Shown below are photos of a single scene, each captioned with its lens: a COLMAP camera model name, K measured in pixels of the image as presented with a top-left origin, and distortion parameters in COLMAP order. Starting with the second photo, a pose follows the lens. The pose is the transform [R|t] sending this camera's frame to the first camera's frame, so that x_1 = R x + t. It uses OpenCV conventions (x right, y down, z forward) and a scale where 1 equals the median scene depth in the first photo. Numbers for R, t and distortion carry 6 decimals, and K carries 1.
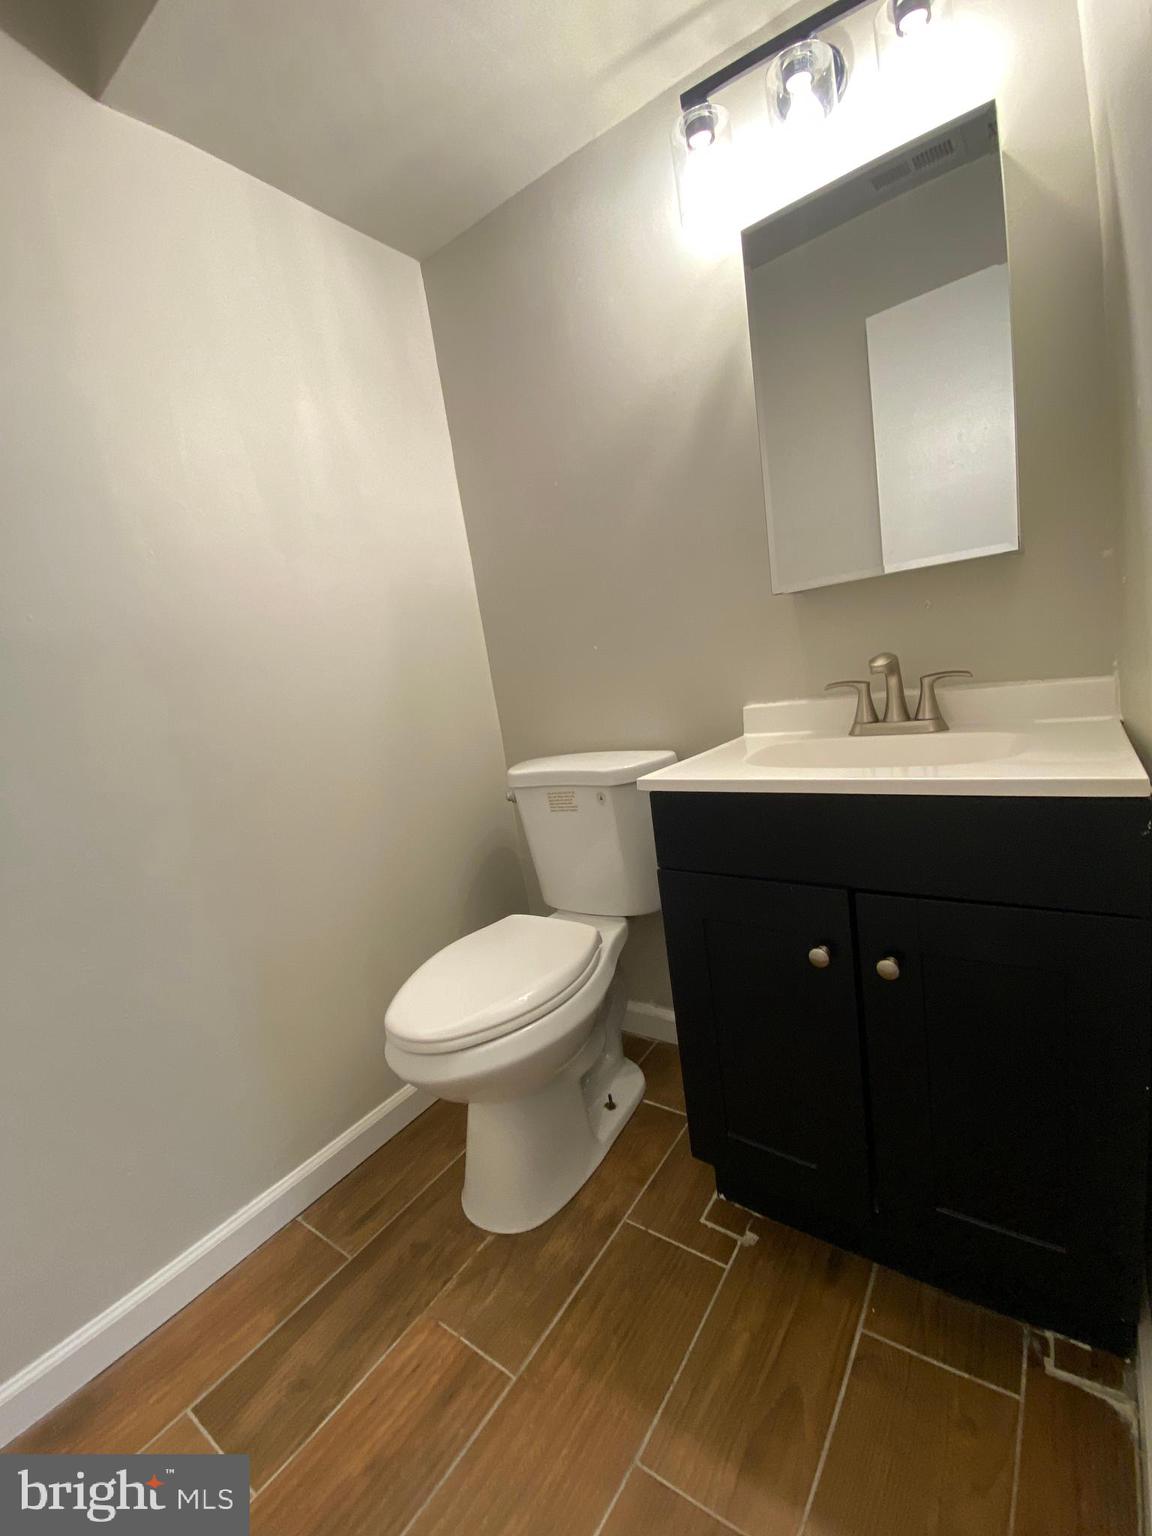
lens RADIAL K [[626.1, 0, 576.0], [0, 626.1, 768.0], [0, 0, 1]] dist [0.024569, -0.020988]
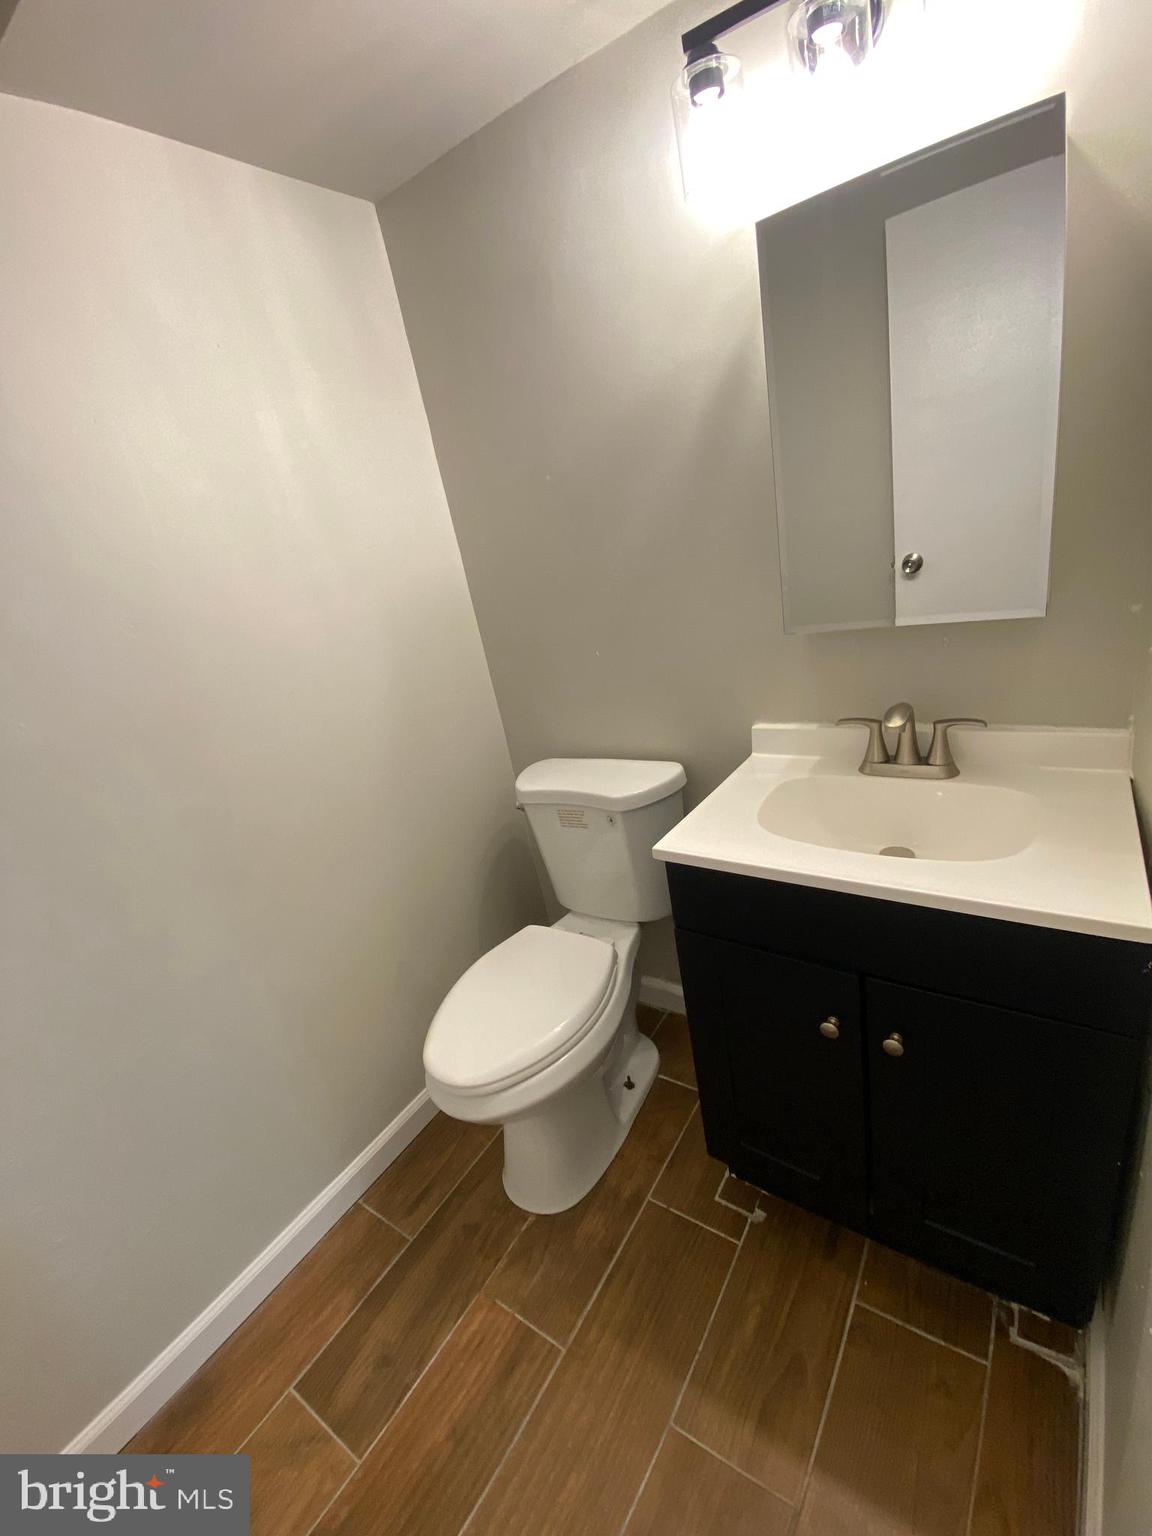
lens RADIAL K [[626.1, 0, 576.0], [0, 626.1, 768.0], [0, 0, 1]] dist [0.024569, -0.020988]
pose [[0.998767, -0.049005, 0.007900, -0.027509], [0.046742, 0.982079, 0.182581, -0.293774], [-0.016705, -0.181986, 0.983159, 0.024269]]
